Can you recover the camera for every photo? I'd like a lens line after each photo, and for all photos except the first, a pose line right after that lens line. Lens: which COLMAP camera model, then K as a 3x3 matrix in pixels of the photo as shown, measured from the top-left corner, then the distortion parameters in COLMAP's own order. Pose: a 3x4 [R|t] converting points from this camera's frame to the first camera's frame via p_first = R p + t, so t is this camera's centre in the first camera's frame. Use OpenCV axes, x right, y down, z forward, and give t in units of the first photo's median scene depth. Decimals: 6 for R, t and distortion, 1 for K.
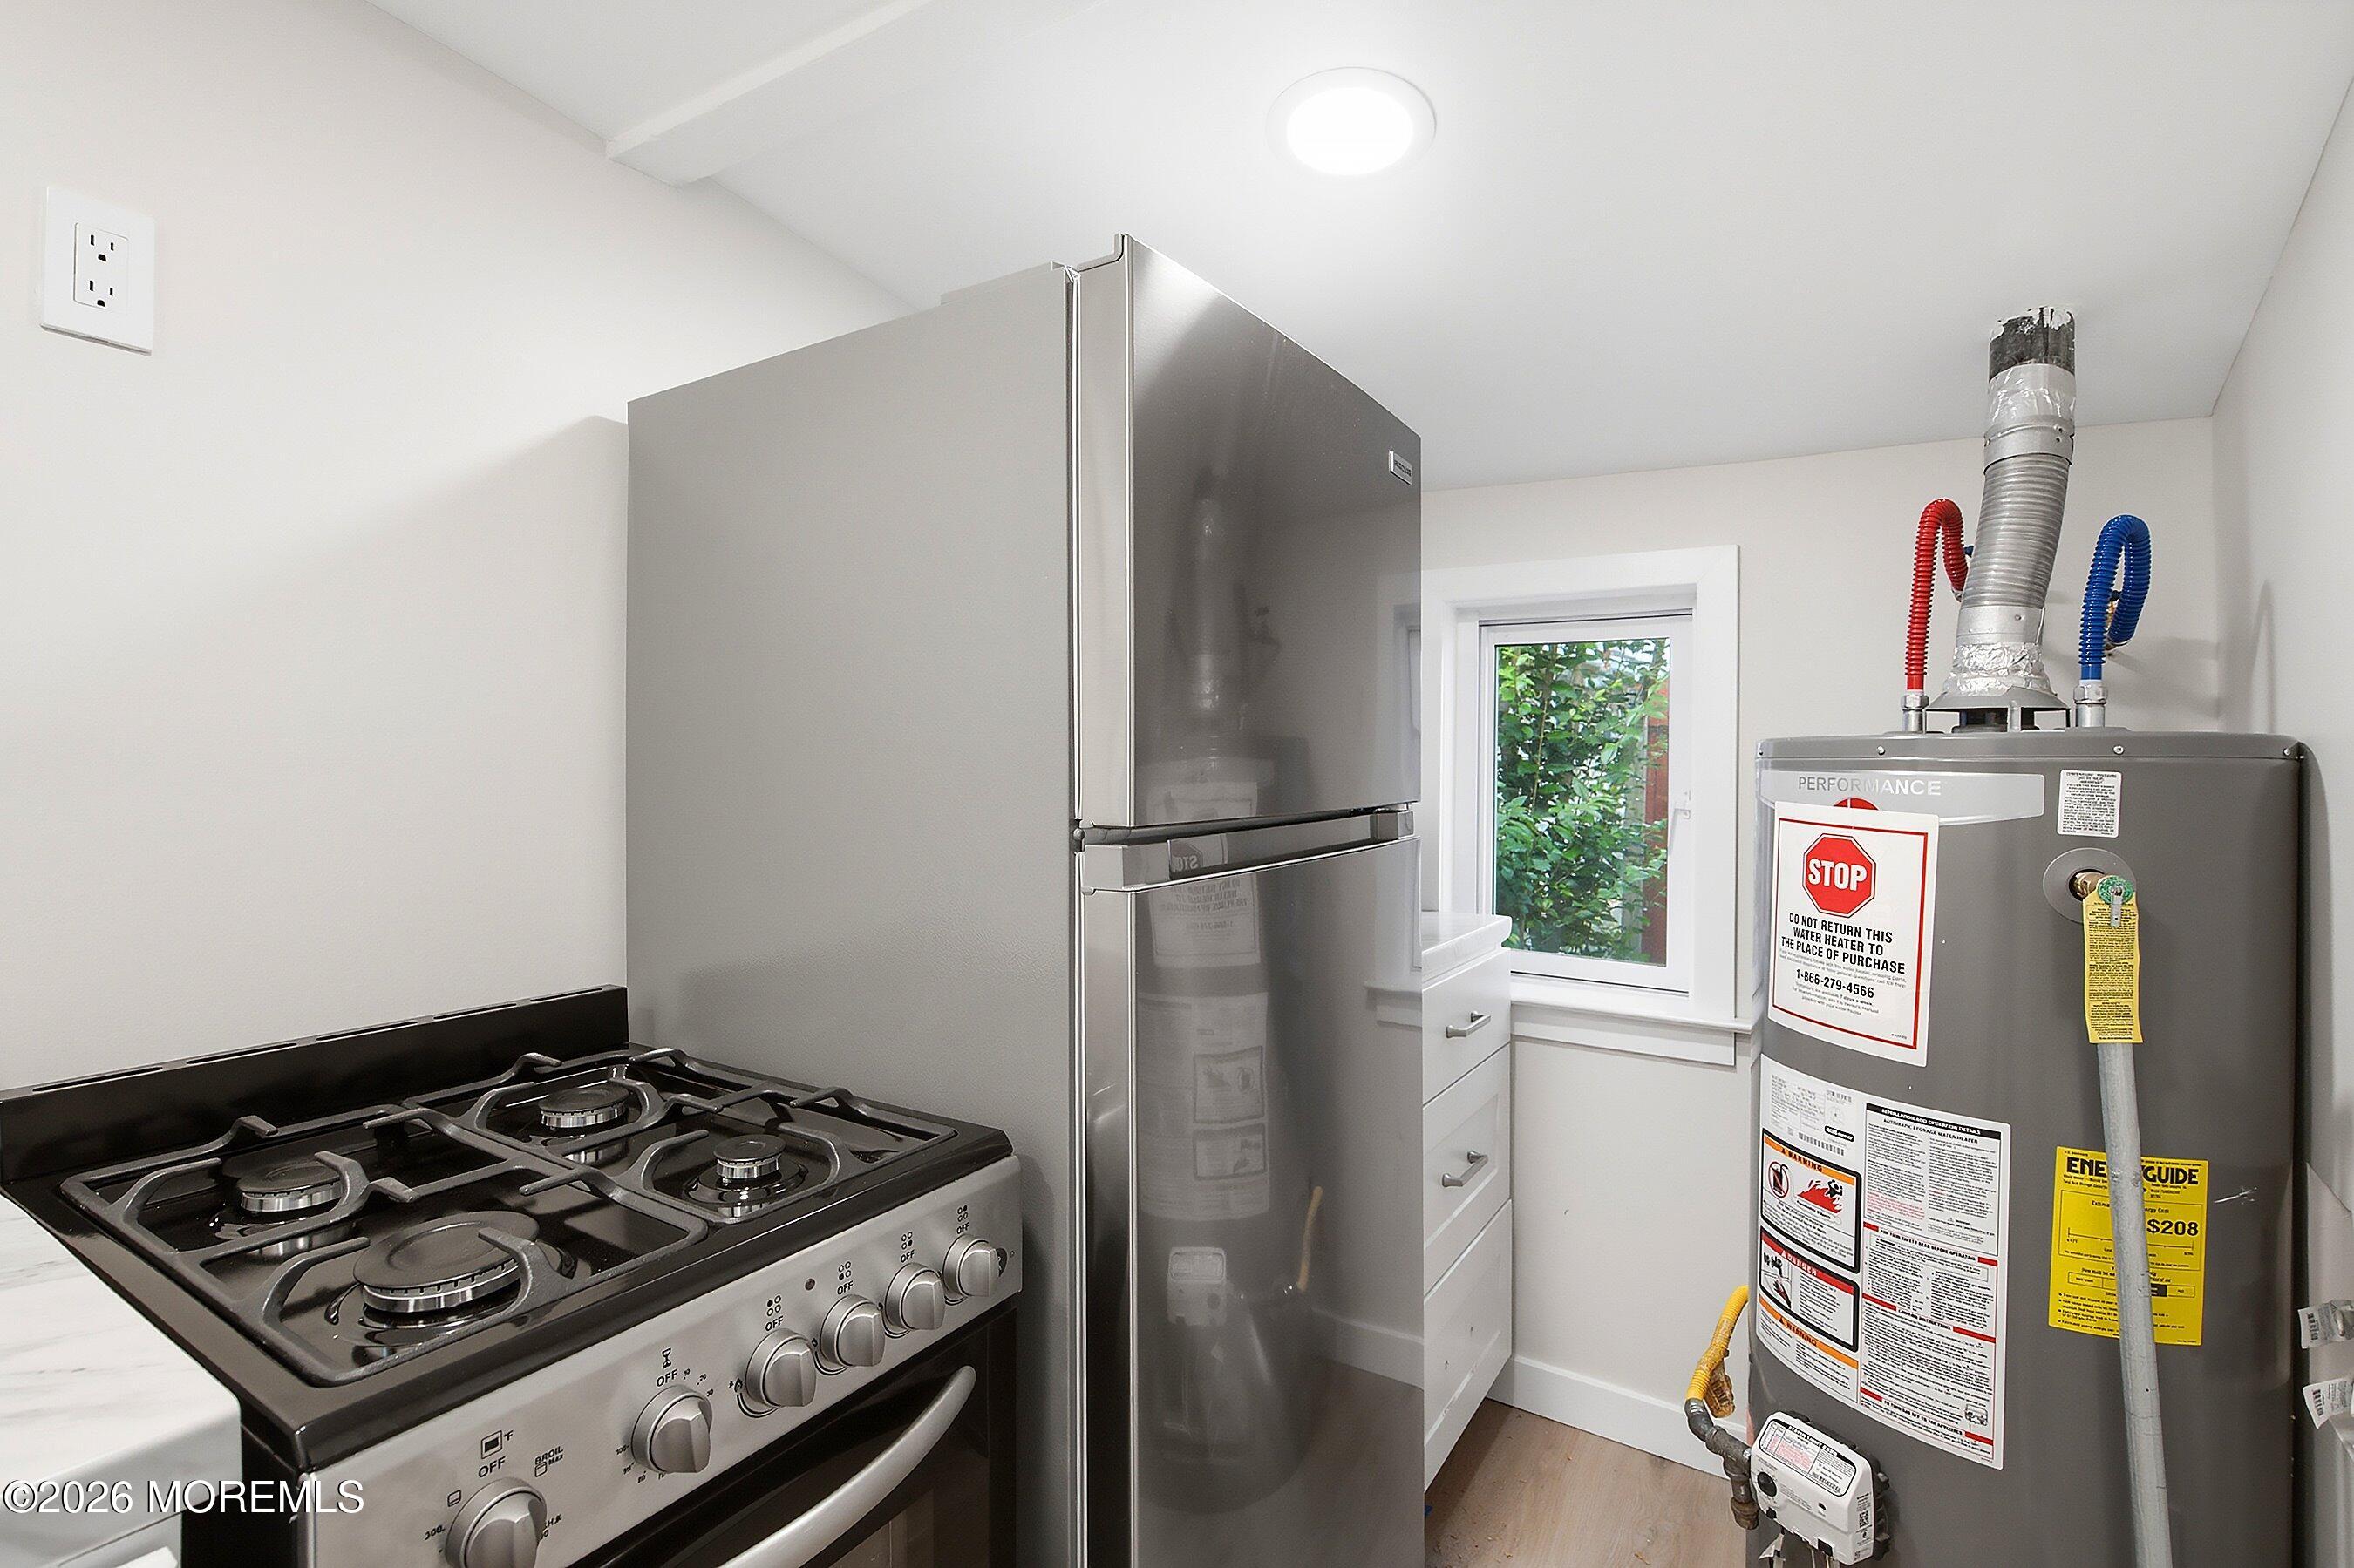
lens RADIAL K [[1096.1, 0, 1161.7], [0, 1096.1, 791.6], [0, 0, 1]] dist [0.001237, 0.000179]
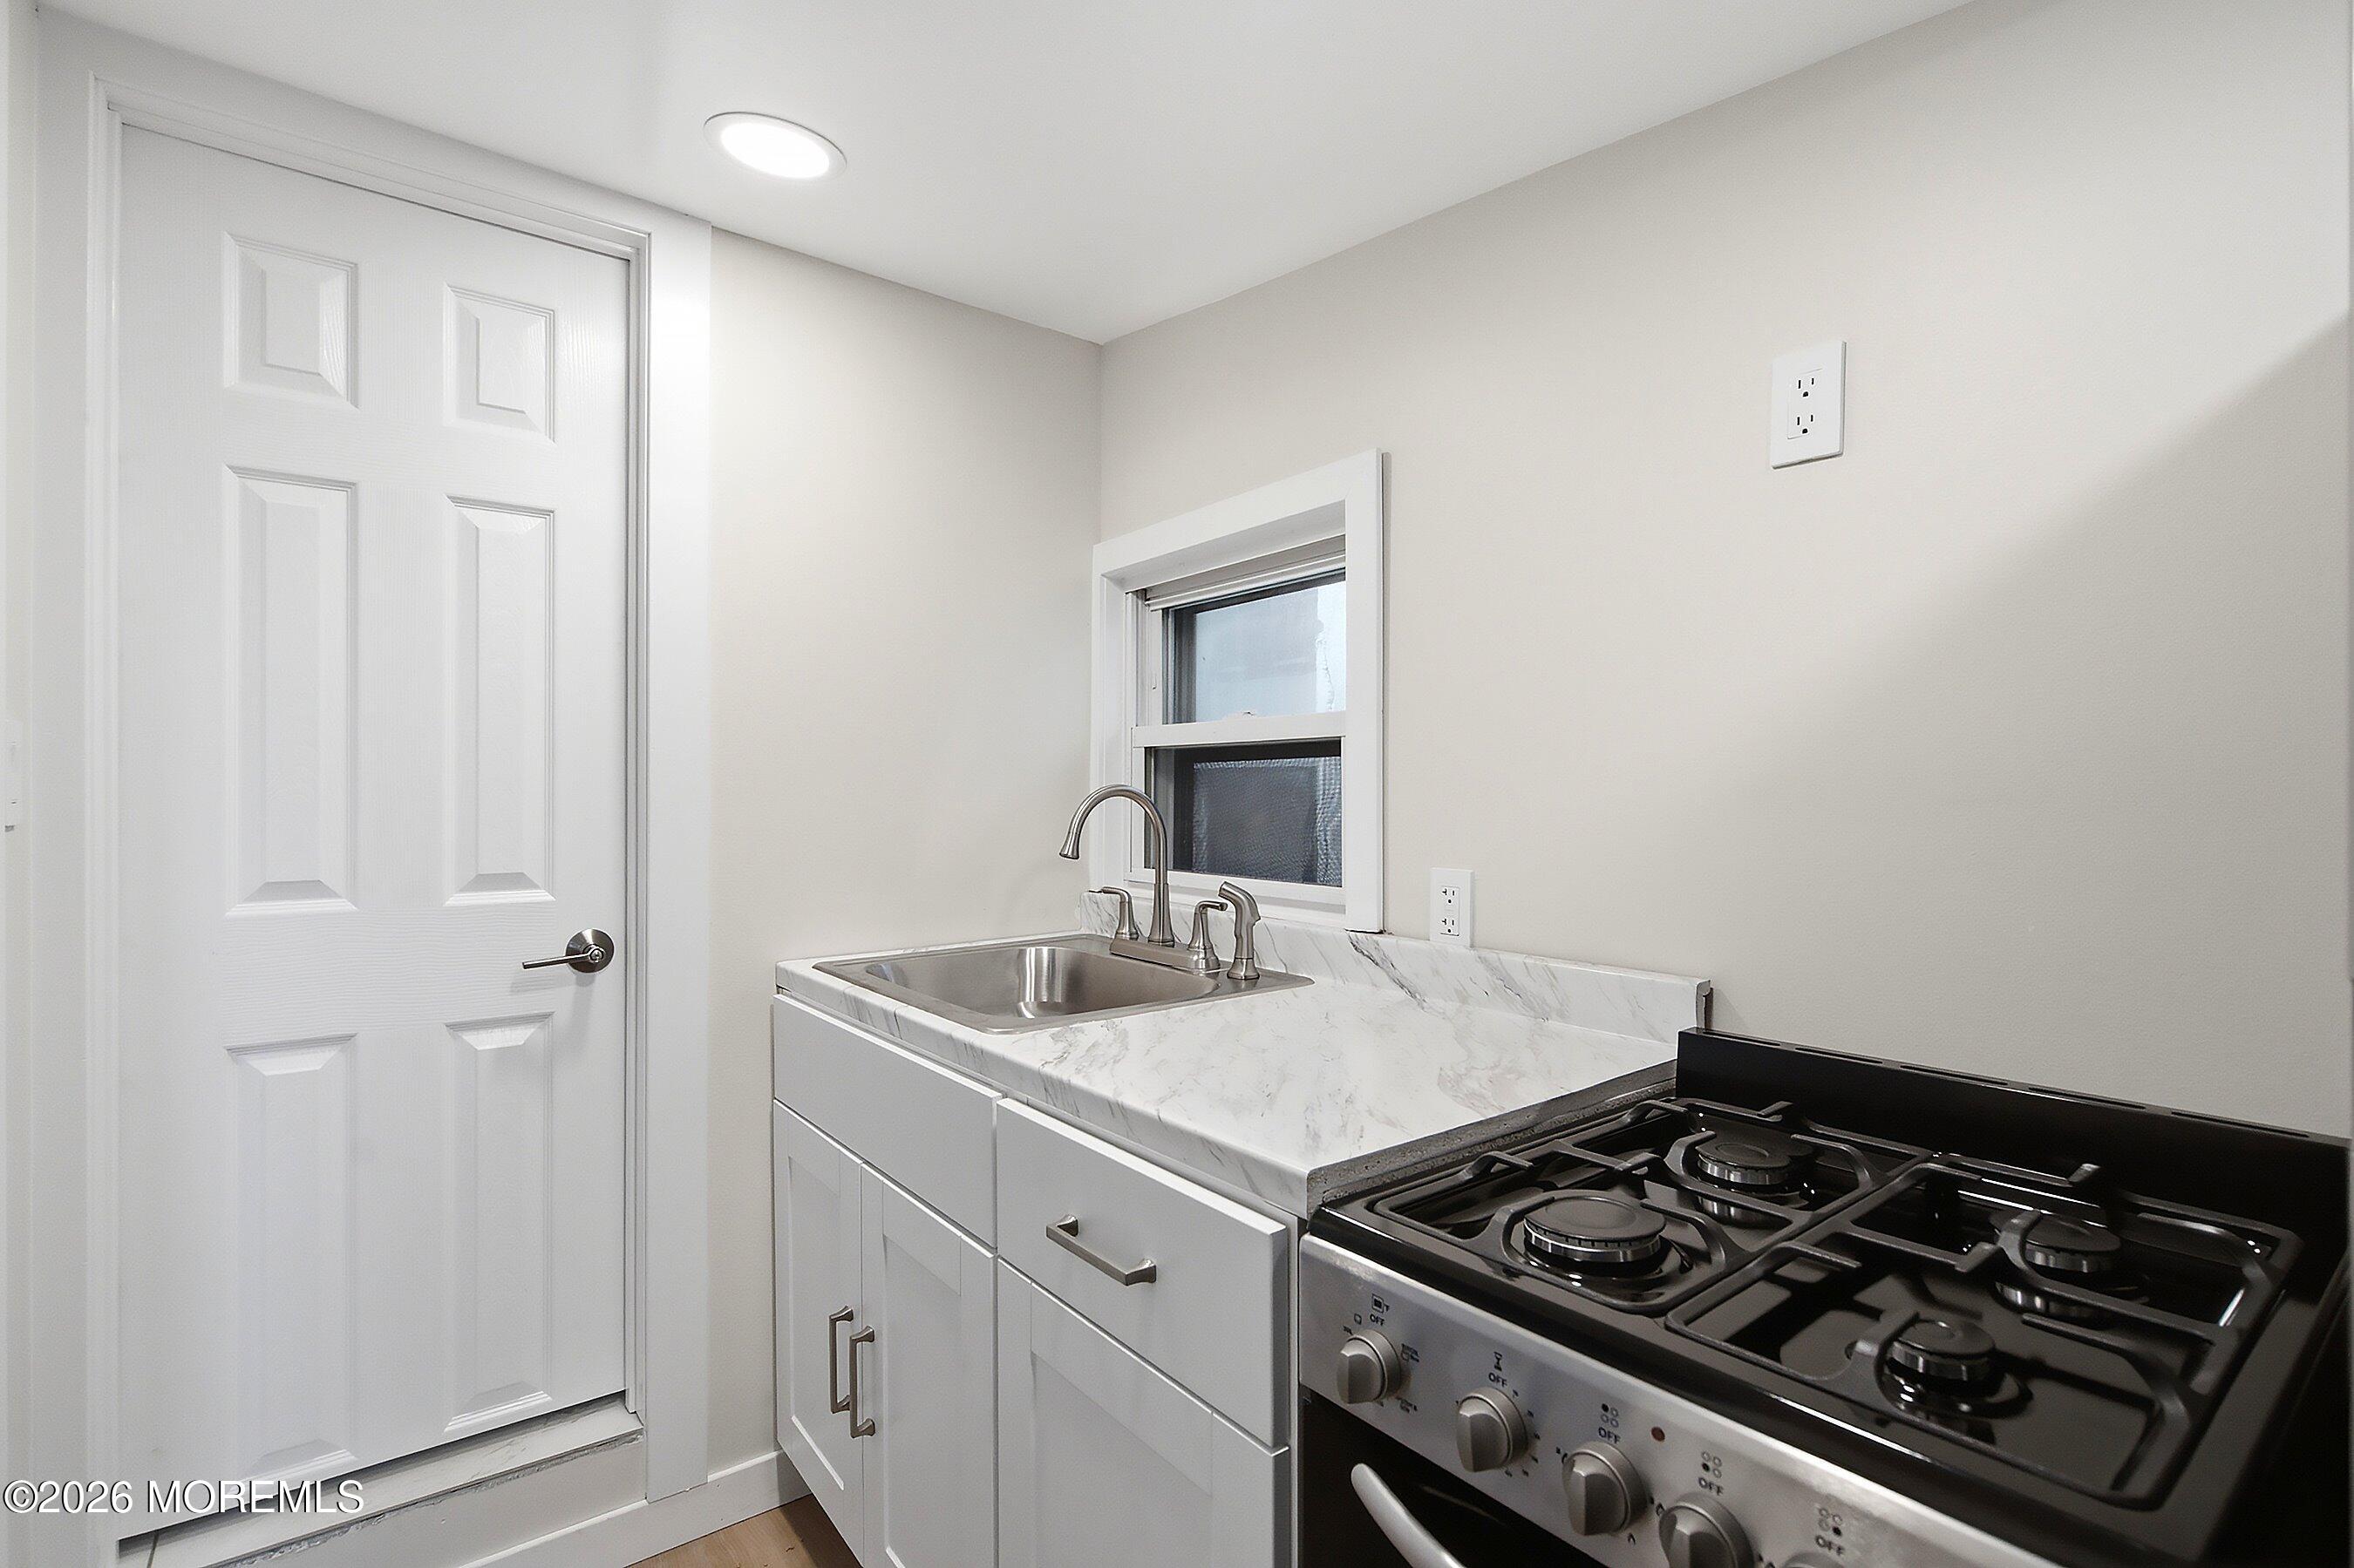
lens RADIAL K [[1096.1, 0, 1161.7], [0, 1096.1, 791.6], [0, 0, 1]] dist [0.001237, 0.000179]
pose [[-0.327558, -0.003758, -0.944824, 0.565694], [-0.027293, 0.999612, 0.005487, -0.023235], [0.944437, 0.027585, -0.327533, 0.891210]]
